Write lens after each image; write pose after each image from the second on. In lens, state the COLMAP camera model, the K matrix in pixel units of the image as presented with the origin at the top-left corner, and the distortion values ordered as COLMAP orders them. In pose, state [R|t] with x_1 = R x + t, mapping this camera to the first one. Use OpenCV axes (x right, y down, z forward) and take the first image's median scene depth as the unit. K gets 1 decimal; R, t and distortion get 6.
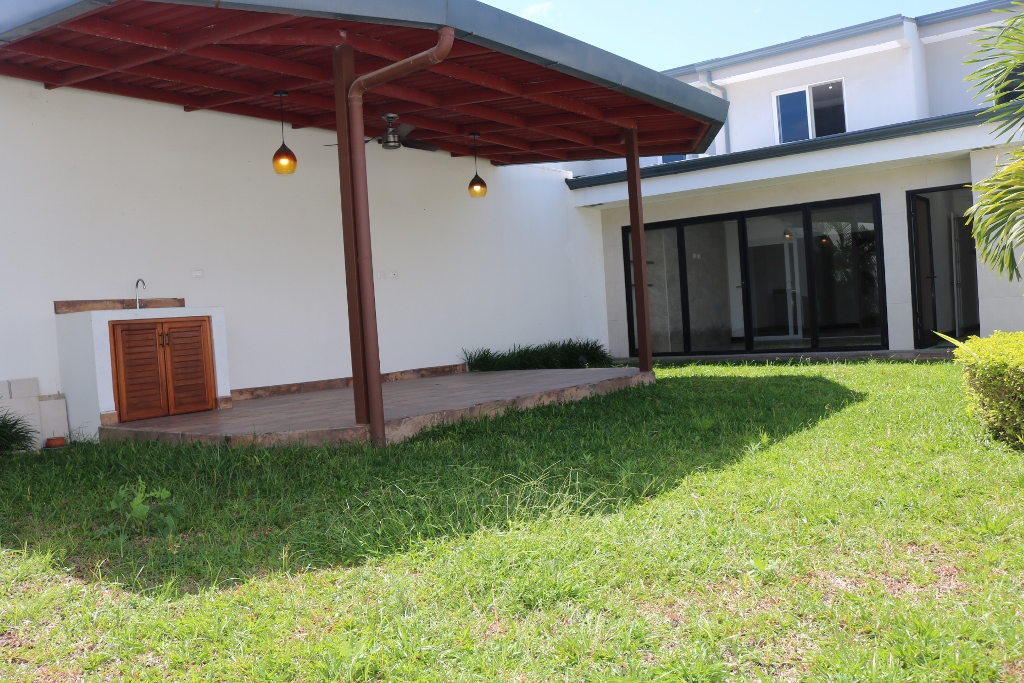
lens RADIAL K [[844.5, 0, 504.2], [0, 844.5, 341.1], [0, 0, 1]] dist [-0.154688, 0.124538]
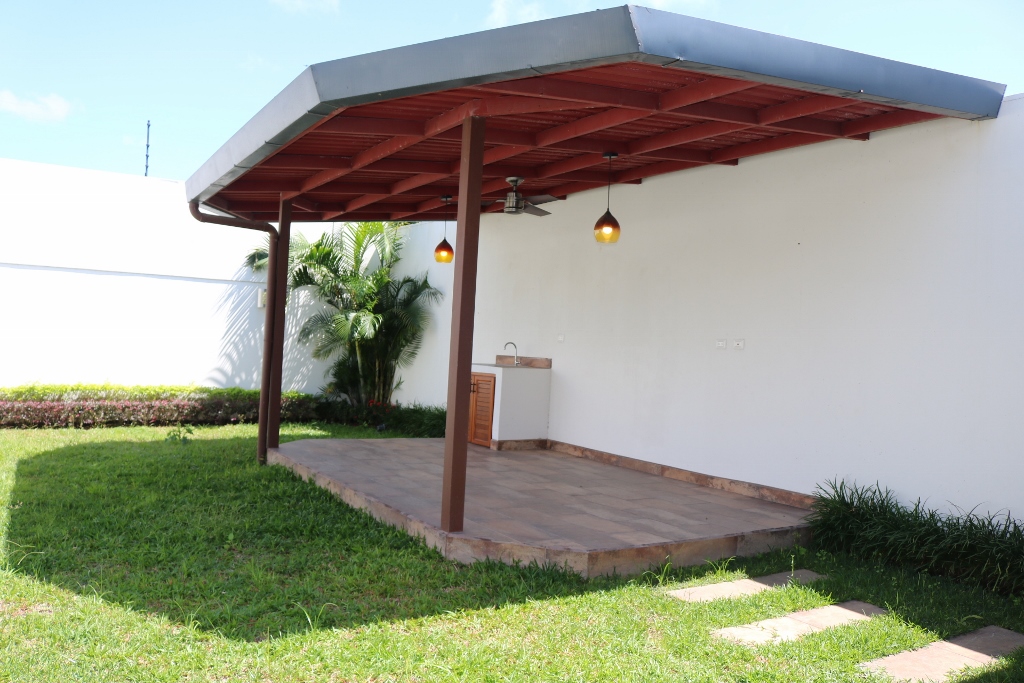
lens RADIAL K [[844.5, 0, 504.2], [0, 844.5, 341.1], [0, 0, 1]] dist [-0.154688, 0.124538]
pose [[-0.378882, 0.038152, -0.924658, 0.789680], [-0.045405, 0.997180, 0.059749, -0.151167], [0.924330, 0.064622, -0.376082, 1.428674]]
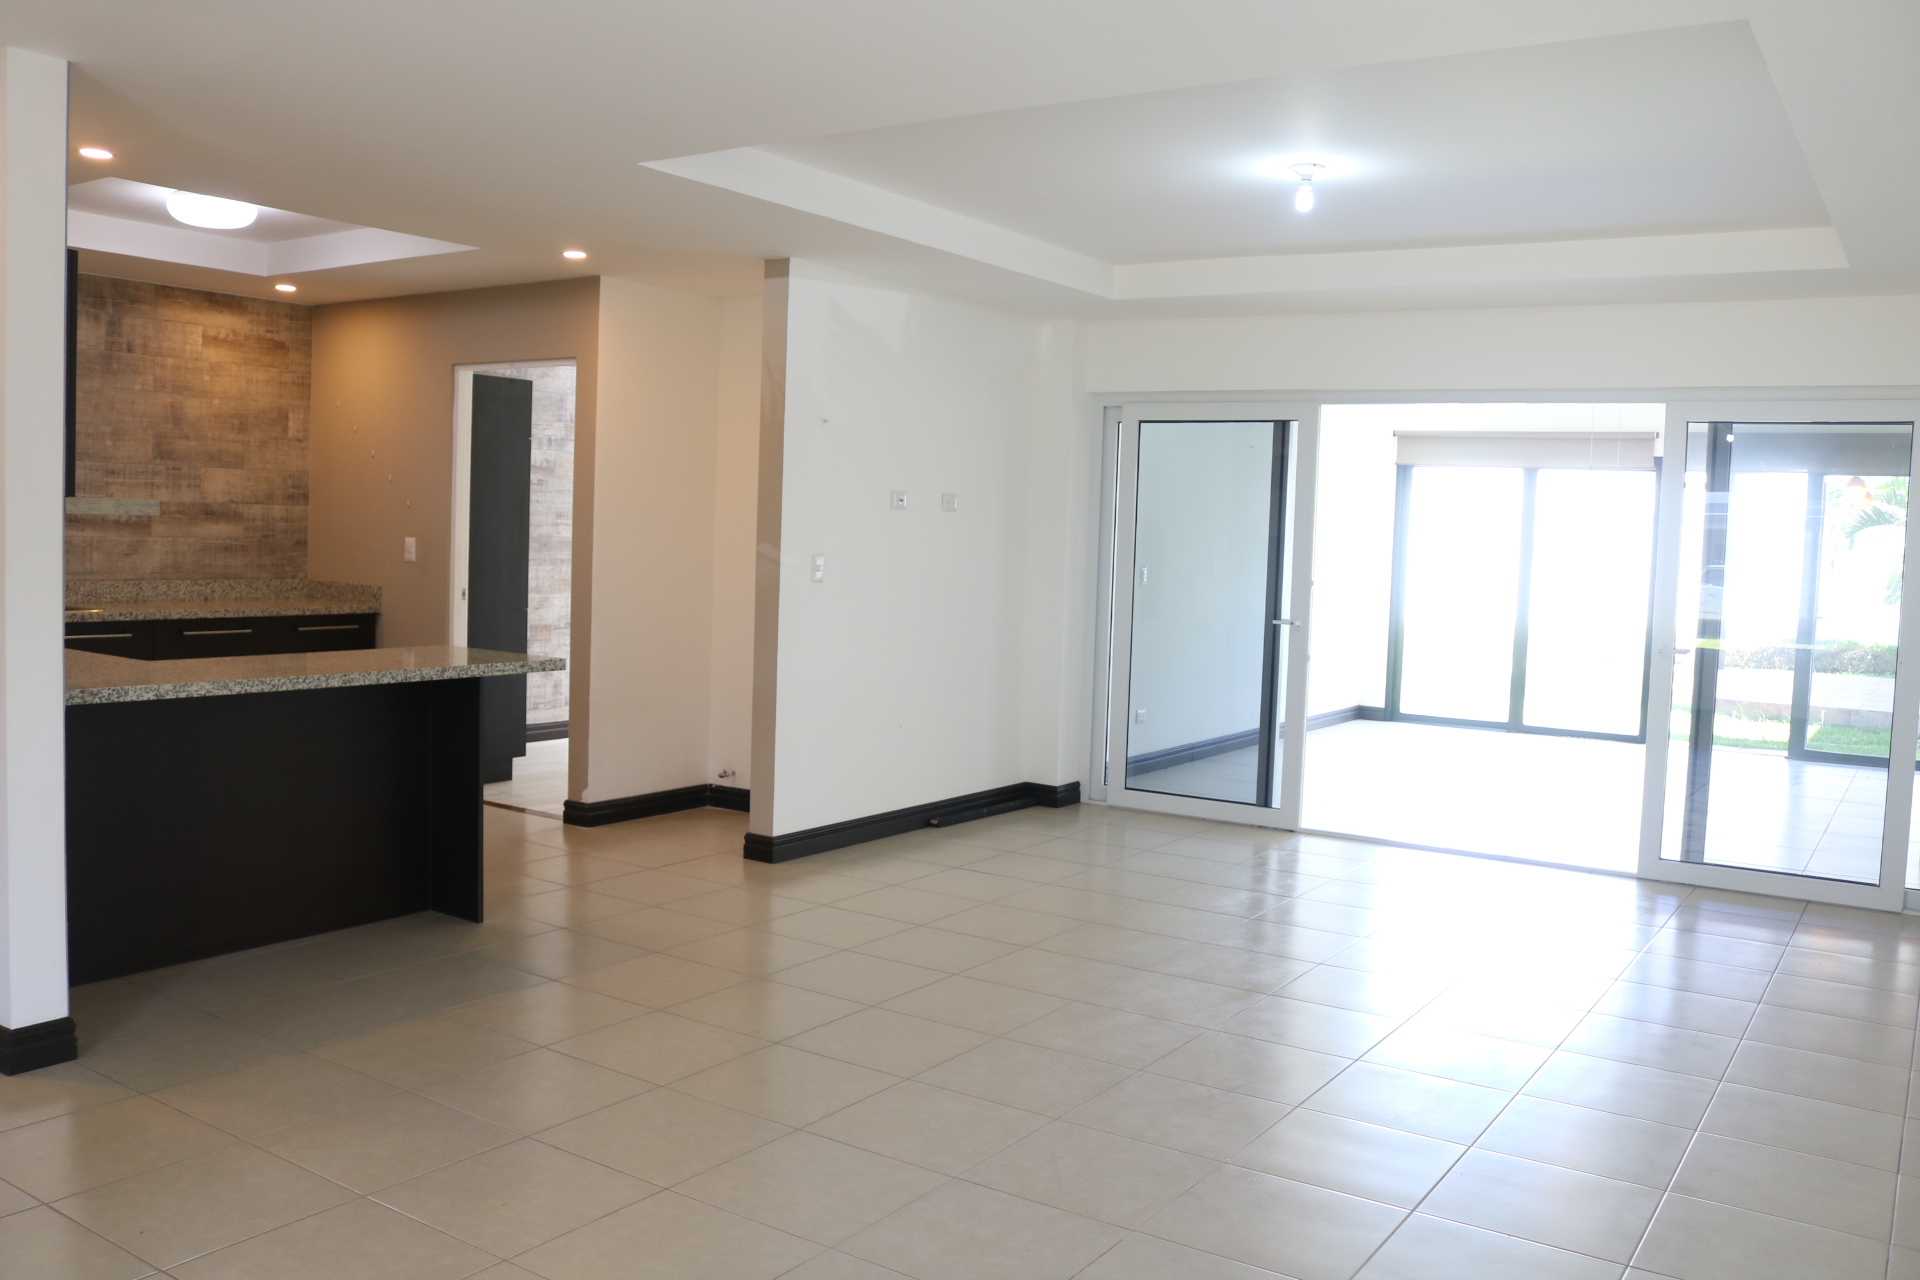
lens RADIAL K [[1583.4, 0, 945.5], [0, 1583.4, 639.2], [0, 0, 1]] dist [-0.154688, 0.124538]
pose [[-0.998096, 0.033185, -0.051986, 1.246960], [0.028469, 0.995628, 0.088965, -0.232049], [0.054711, 0.087315, -0.994677, 3.101345]]
